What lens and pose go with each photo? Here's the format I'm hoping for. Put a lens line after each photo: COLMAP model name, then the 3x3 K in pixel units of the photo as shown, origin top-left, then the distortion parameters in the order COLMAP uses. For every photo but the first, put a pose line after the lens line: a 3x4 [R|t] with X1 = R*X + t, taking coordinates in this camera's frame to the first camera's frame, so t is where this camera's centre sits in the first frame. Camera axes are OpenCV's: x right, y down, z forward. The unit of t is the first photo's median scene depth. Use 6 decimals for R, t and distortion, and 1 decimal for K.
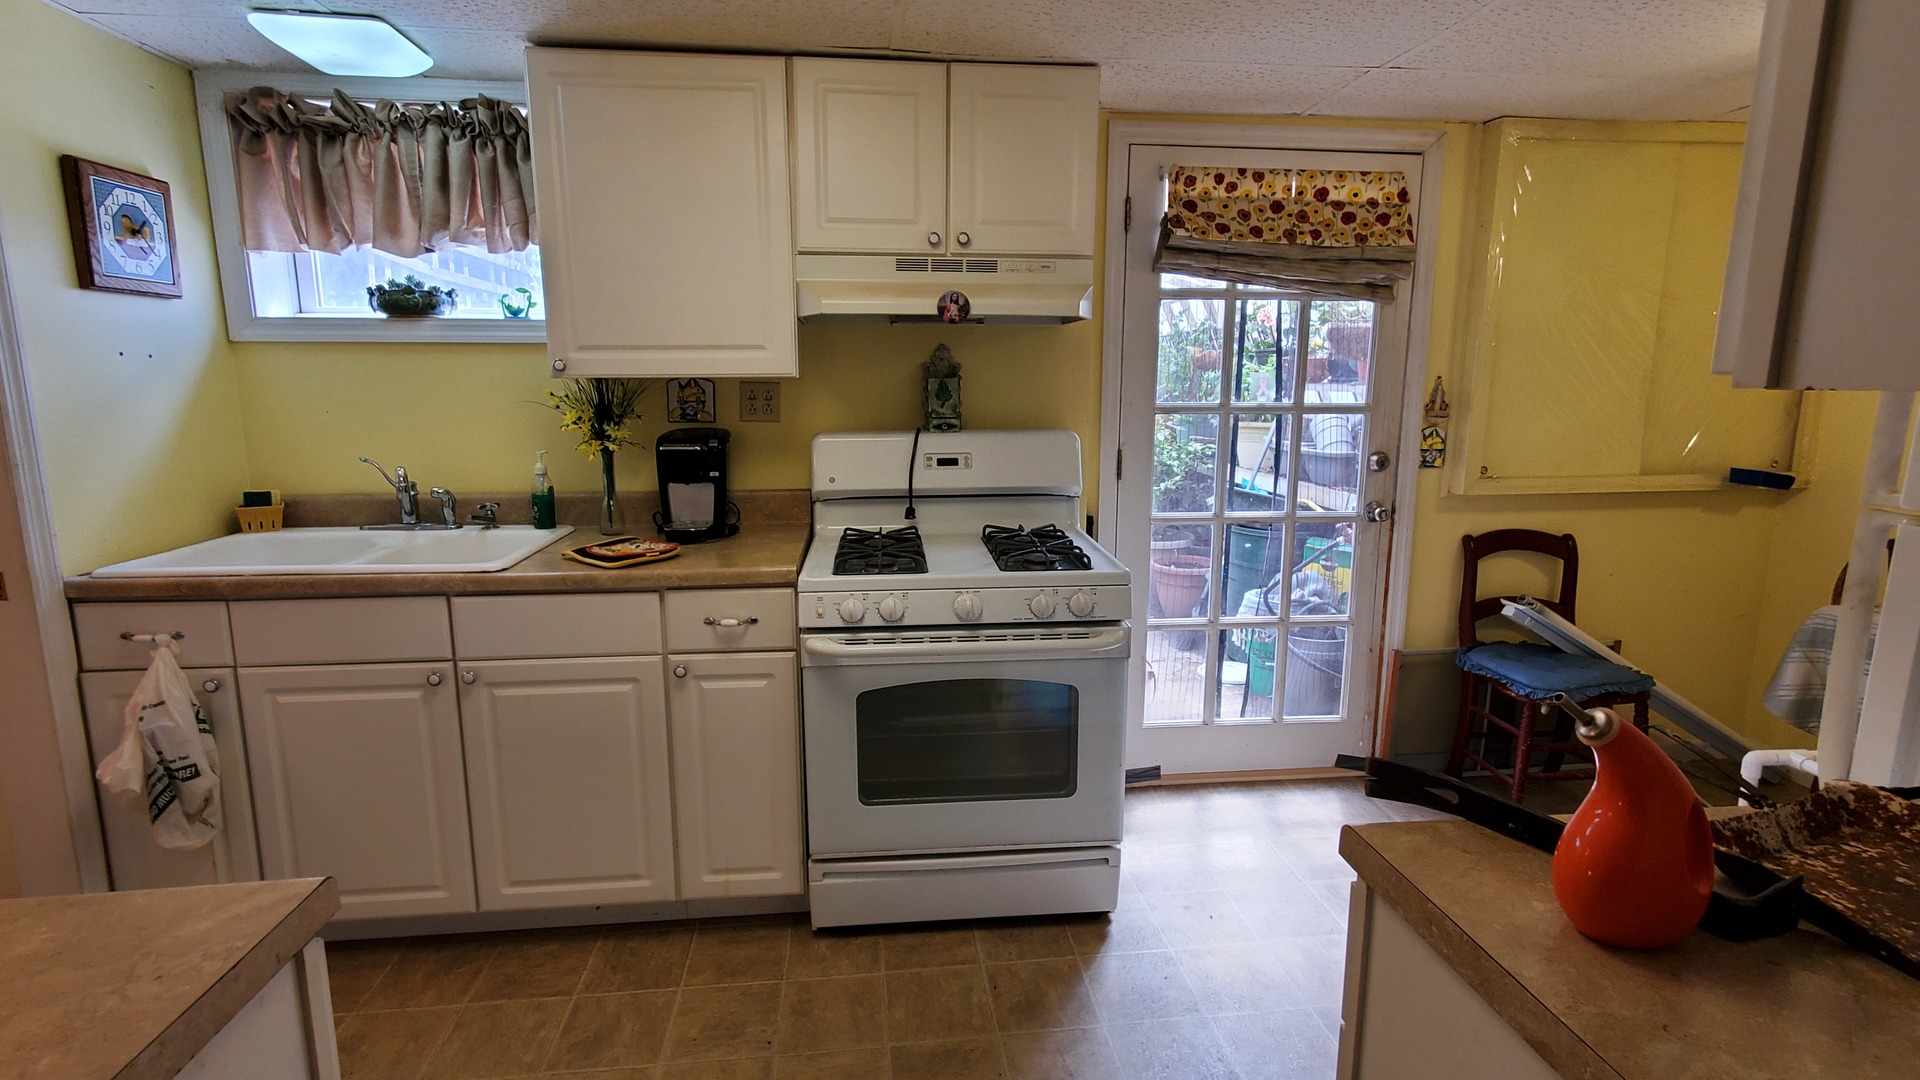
lens RADIAL K [[888.2, 0, 960.0], [0, 888.2, 540.0], [0, 0, 1]] dist [0.012253, -0.000208]
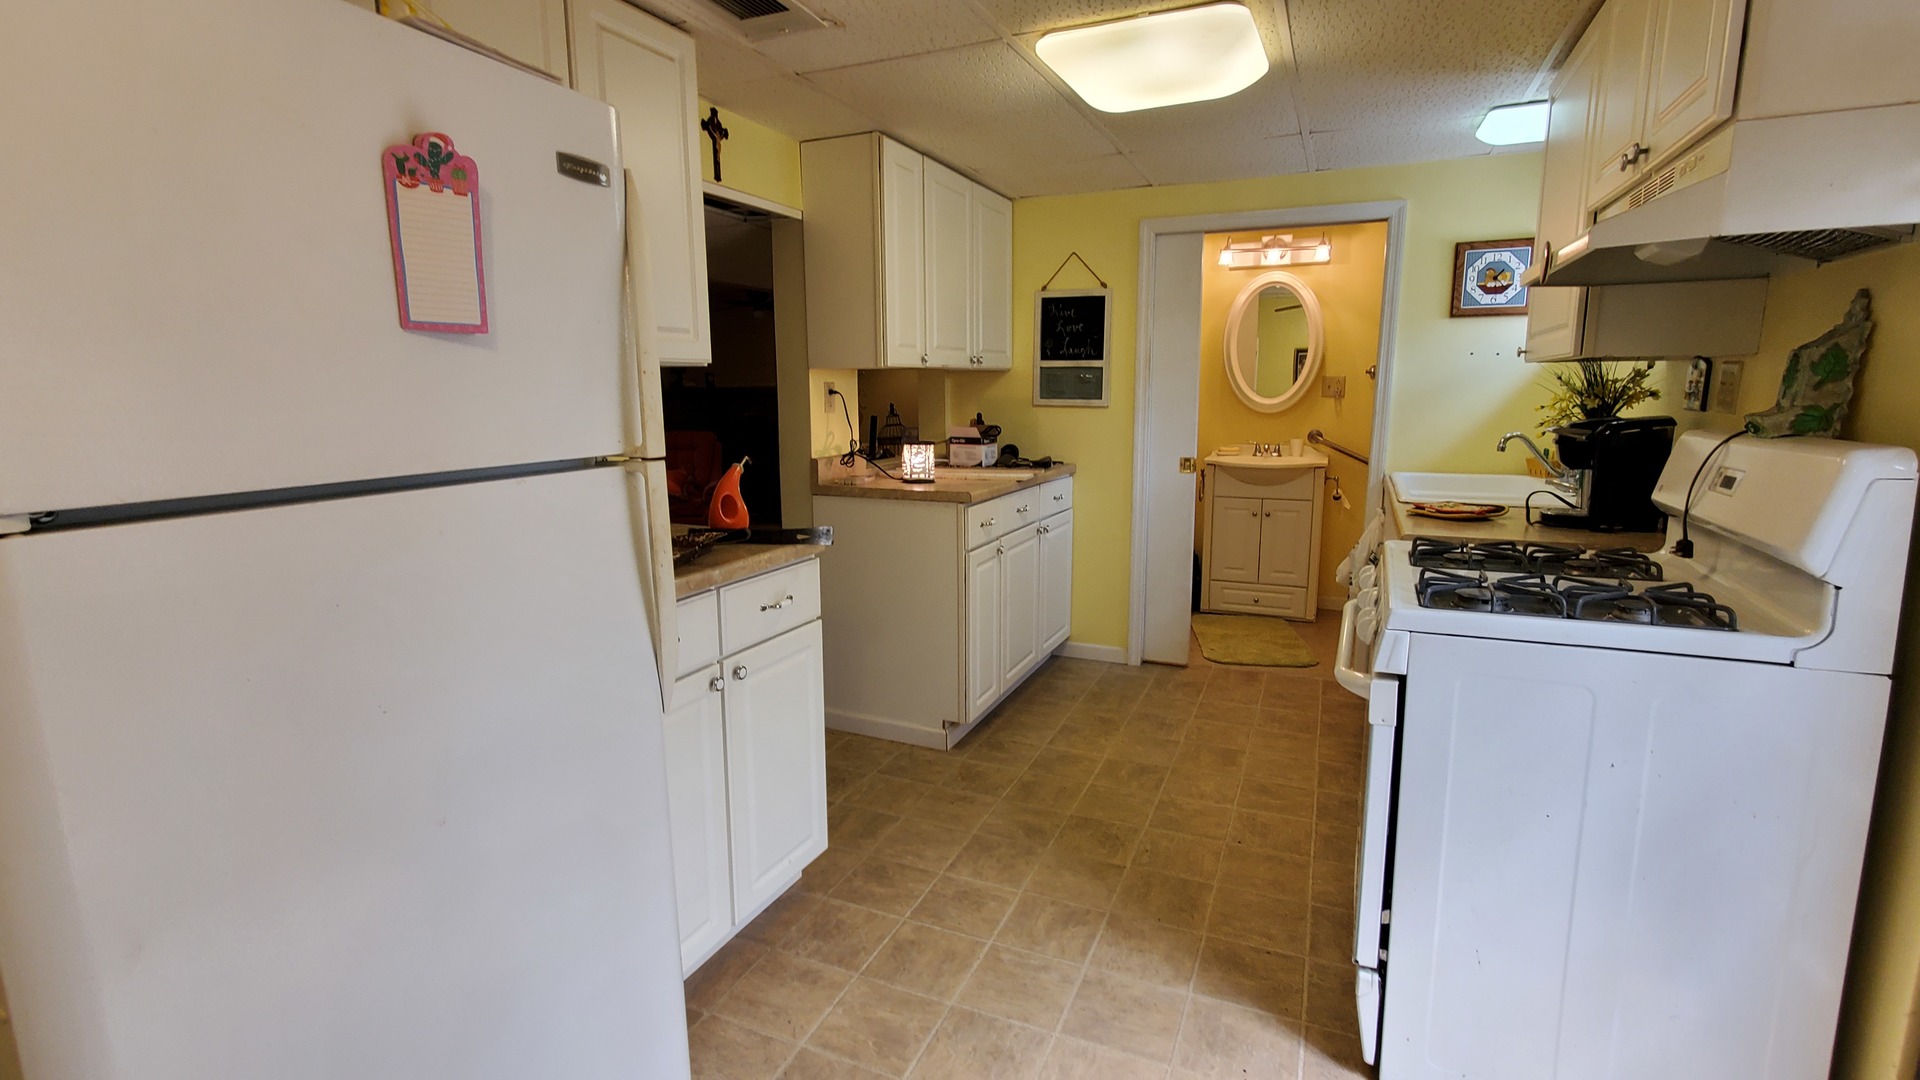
lens RADIAL K [[888.2, 0, 960.0], [0, 888.2, 540.0], [0, 0, 1]] dist [0.012253, -0.000208]
pose [[-0.498355, 0.153220, -0.853326, 1.037690], [-0.144027, 0.955951, 0.255761, -0.169086], [0.854926, 0.250362, -0.454335, 1.058361]]
